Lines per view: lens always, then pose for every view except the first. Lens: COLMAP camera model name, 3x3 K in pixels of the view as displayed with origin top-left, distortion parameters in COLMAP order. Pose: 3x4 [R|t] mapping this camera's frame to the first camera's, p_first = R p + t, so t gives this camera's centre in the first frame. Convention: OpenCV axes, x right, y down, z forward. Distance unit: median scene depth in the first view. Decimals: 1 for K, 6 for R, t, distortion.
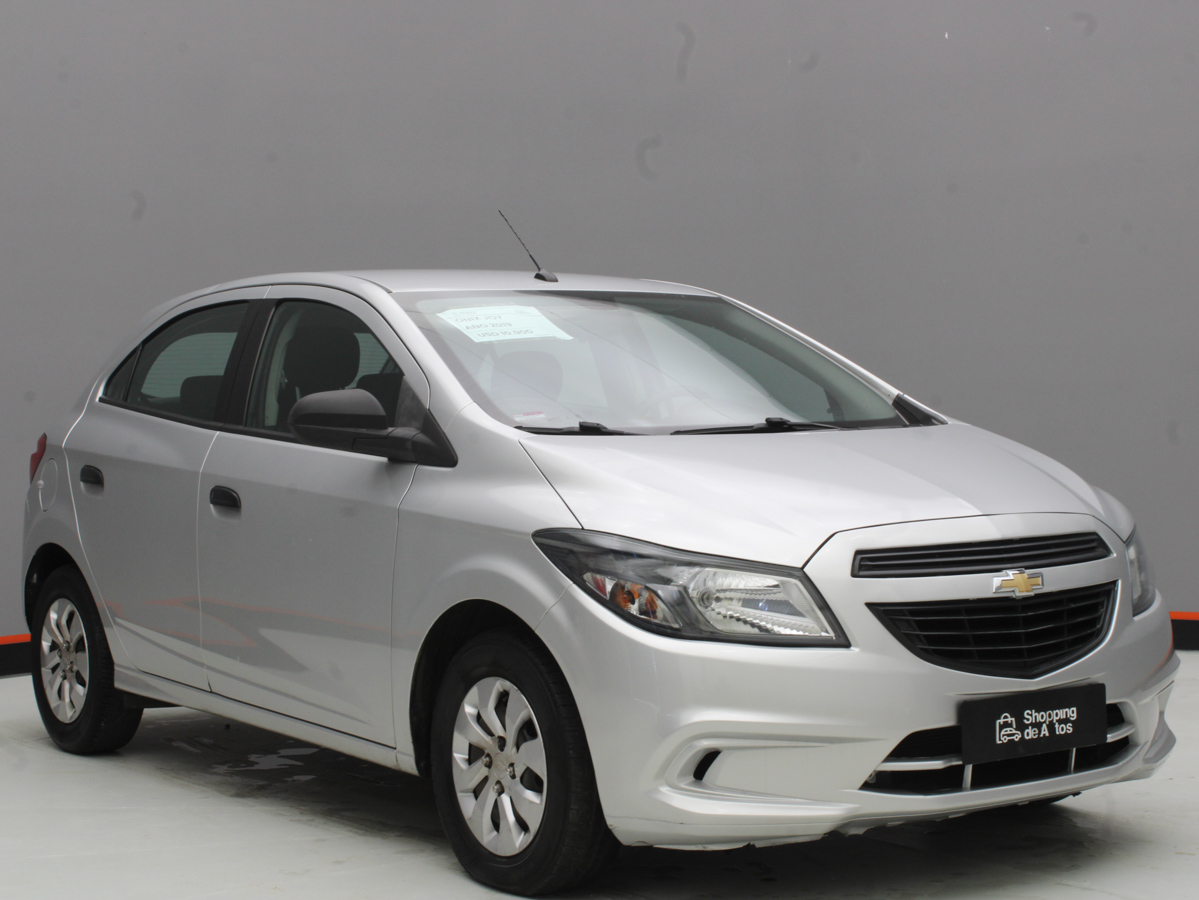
lens RADIAL K [[2188.4, 0, 599.5], [0, 2188.4, 450.0], [0, 0, 1]] dist [-0.016368, -0.007575]
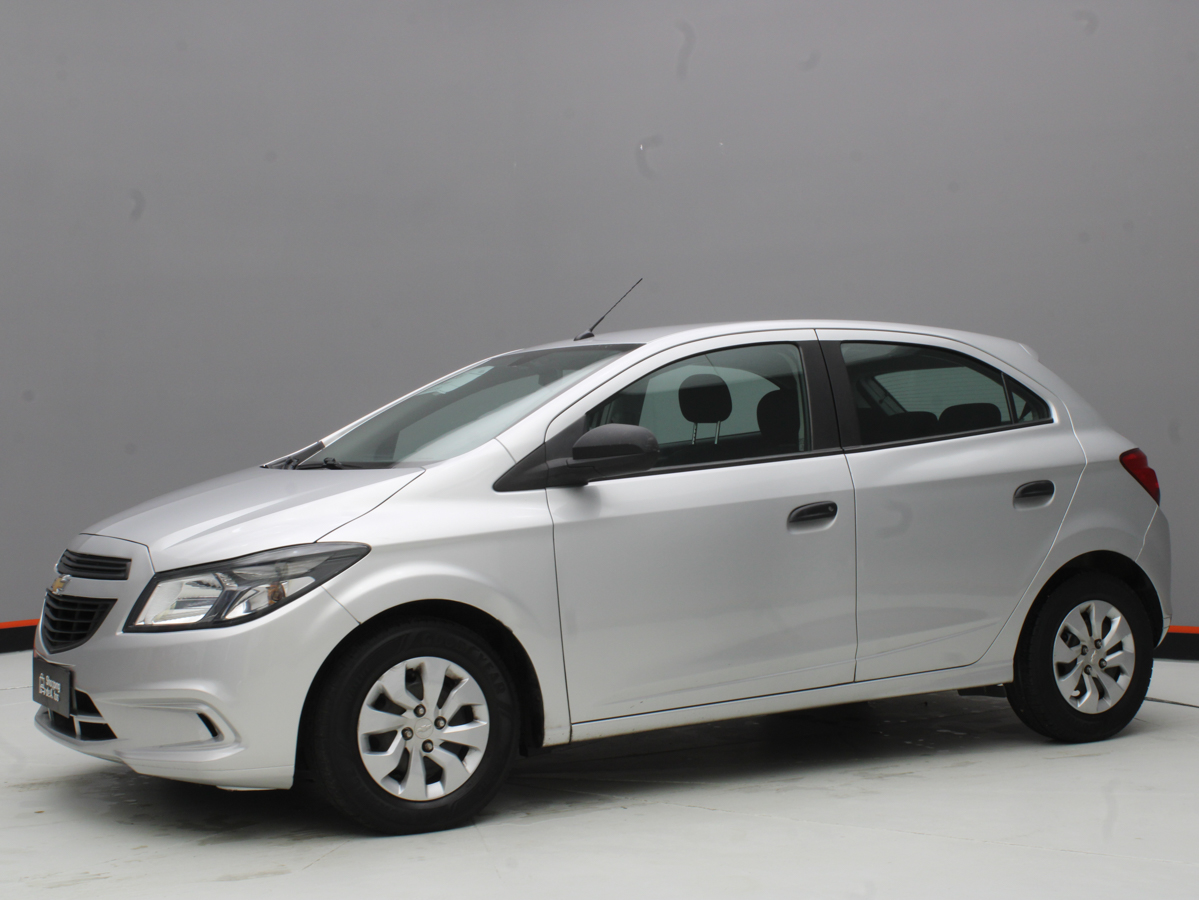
lens RADIAL K [[1787.6, 0, 599.5], [0, 1787.6, 450.0], [0, 0, 1]] dist [-0.035757, -0.019251]
pose [[-0.081163, 0.027074, -0.996333, 1.271622], [-0.006359, 0.999597, 0.027680, -0.056458], [0.996681, 0.008582, -0.080958, 1.422820]]
